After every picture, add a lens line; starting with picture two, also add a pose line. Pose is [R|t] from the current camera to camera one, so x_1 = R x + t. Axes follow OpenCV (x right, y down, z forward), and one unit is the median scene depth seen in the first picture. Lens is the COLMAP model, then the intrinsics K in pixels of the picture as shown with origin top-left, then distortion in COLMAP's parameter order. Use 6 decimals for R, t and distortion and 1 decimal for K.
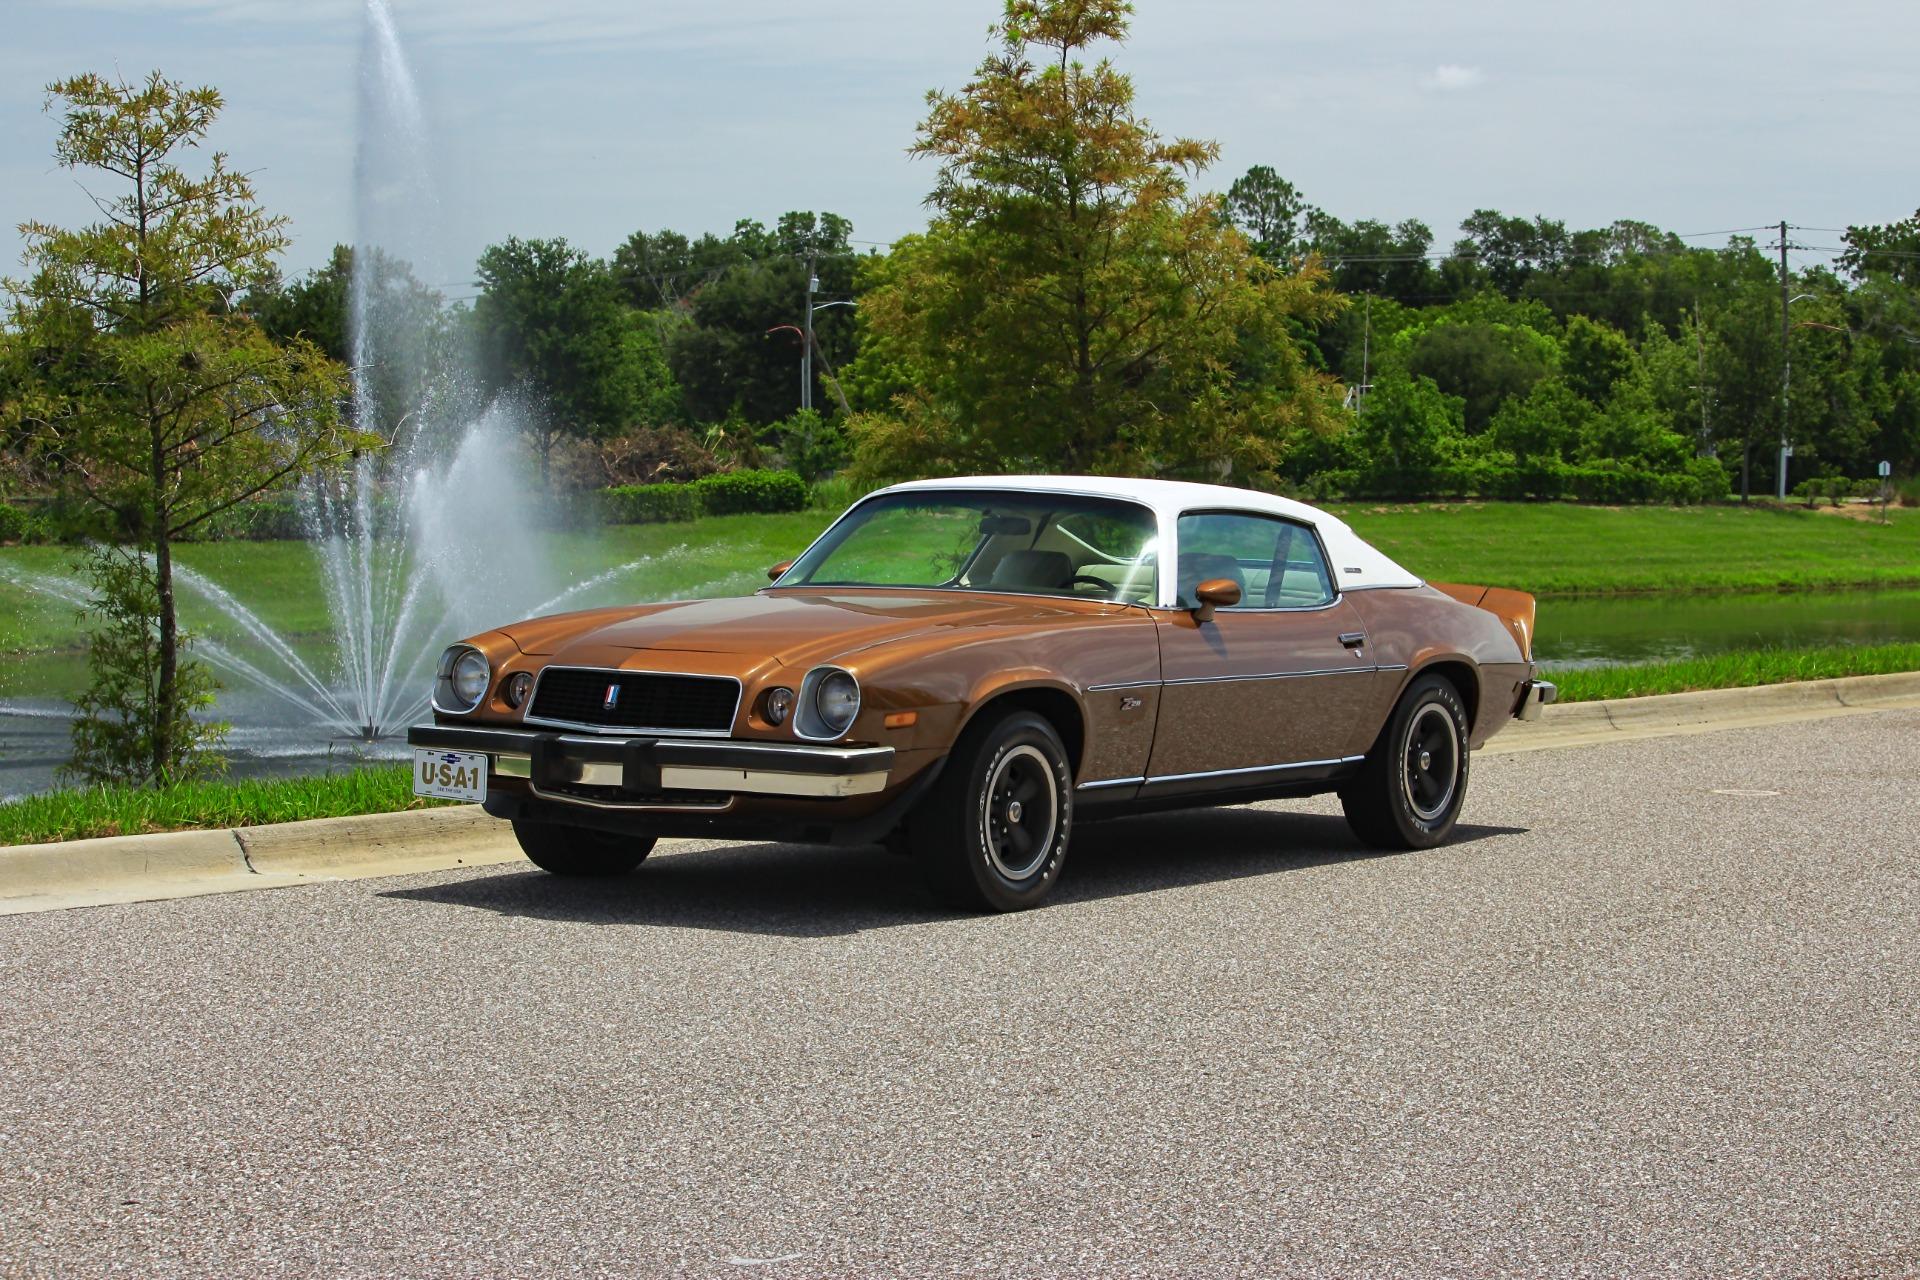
lens RADIAL K [[4878.5, 0, 994.7], [0, 4878.5, 701.5], [0, 0, 1]] dist [-0.396776, -0.324986]
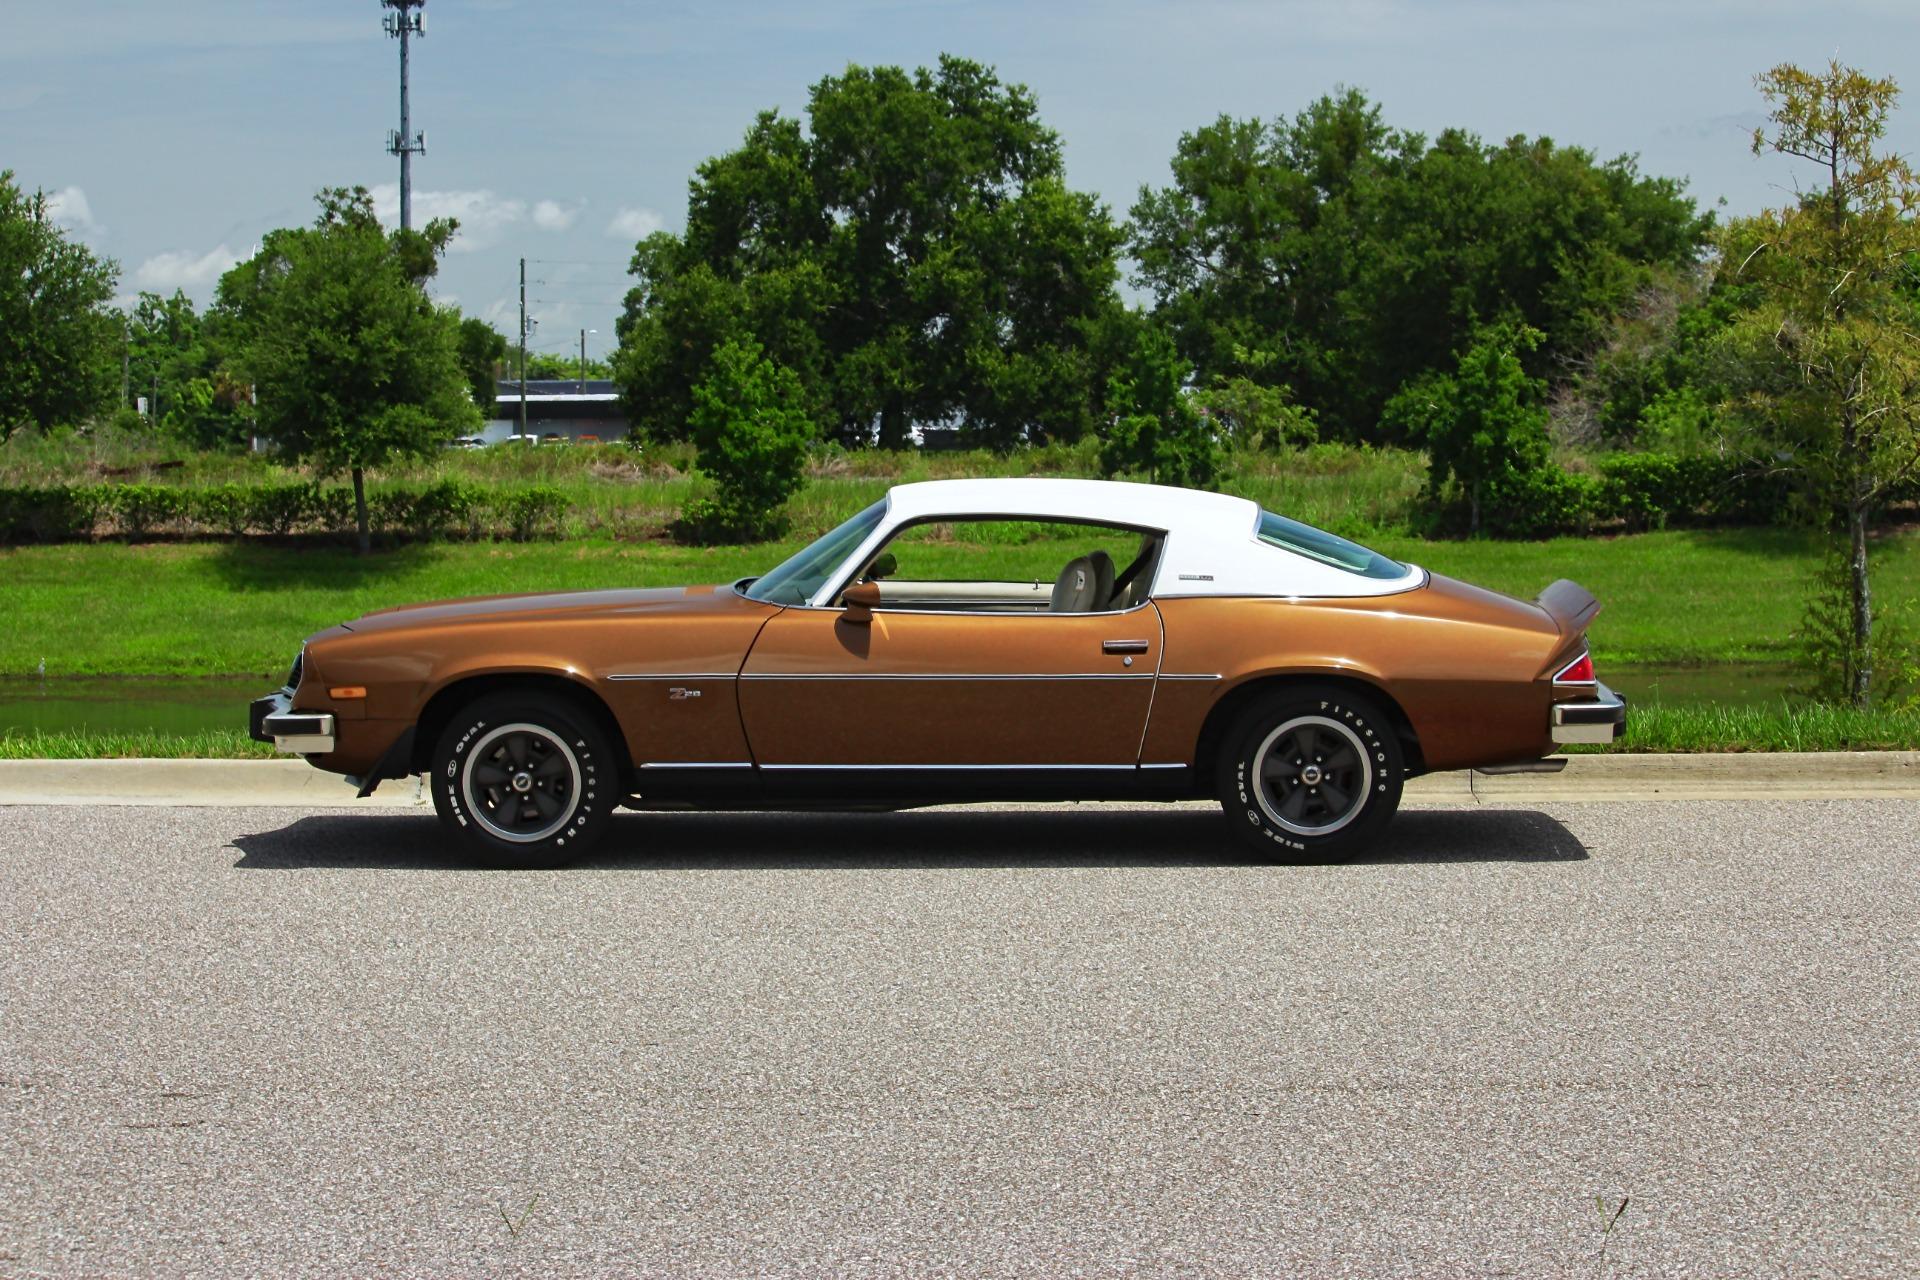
lens RADIAL K [[4879.9, 0, 965.6], [0, 4879.9, 611.5], [0, 0, 1]] dist [-0.407183, 0.012765]
pose [[0.538104, 0.037046, -0.842064, 0.863308], [-0.037875, 0.999087, 0.019751, -0.036806], [0.842027, 0.021265, 0.539016, 0.410898]]
